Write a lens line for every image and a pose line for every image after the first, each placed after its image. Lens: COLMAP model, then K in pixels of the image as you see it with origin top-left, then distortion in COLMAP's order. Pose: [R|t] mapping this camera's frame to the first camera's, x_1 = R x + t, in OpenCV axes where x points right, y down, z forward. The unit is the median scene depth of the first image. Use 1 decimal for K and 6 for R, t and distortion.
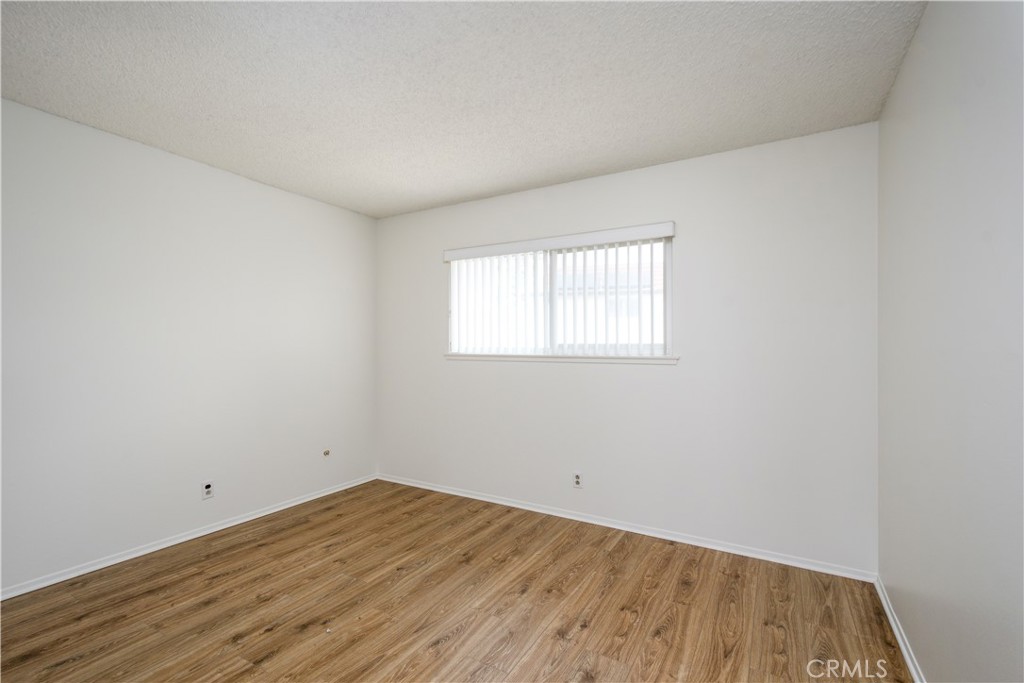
lens RADIAL K [[472.4, 0, 510.2], [0, 472.4, 356.2], [0, 0, 1]] dist [0.023955, 0.000023]
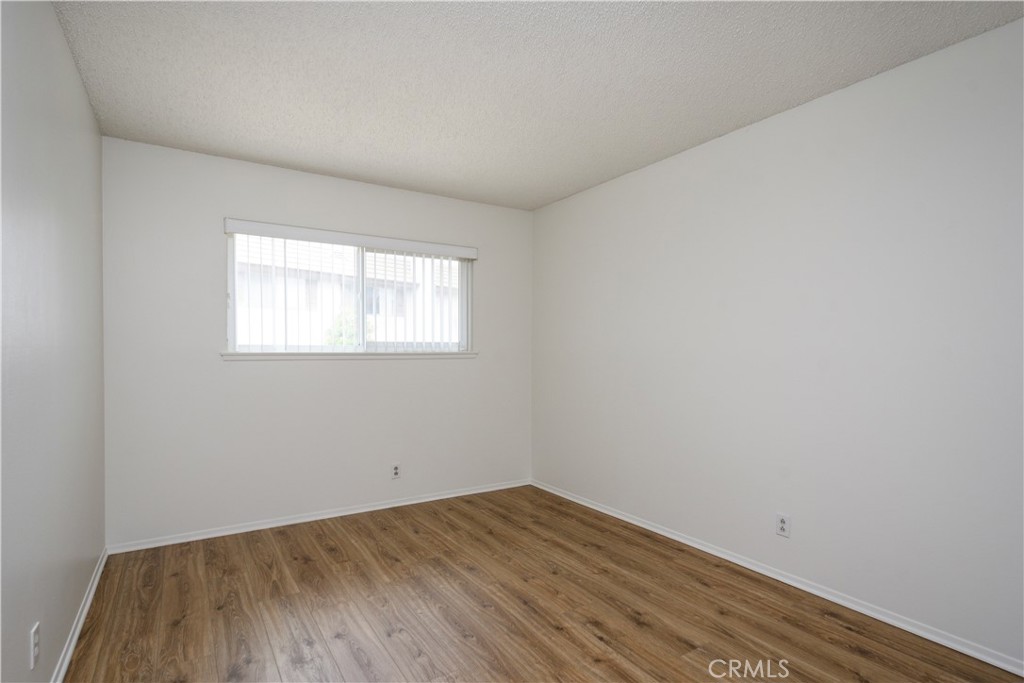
lens RADIAL K [[509.8, 0, 512.0], [0, 509.8, 341.5], [0, 0, 1]] dist [-0.000979, -0.000063]
pose [[0.462510, 0.006143, 0.886593, -0.725733], [0.010657, 0.999865, -0.012488, -0.009037], [-0.886550, 0.015224, 0.462382, 0.238306]]
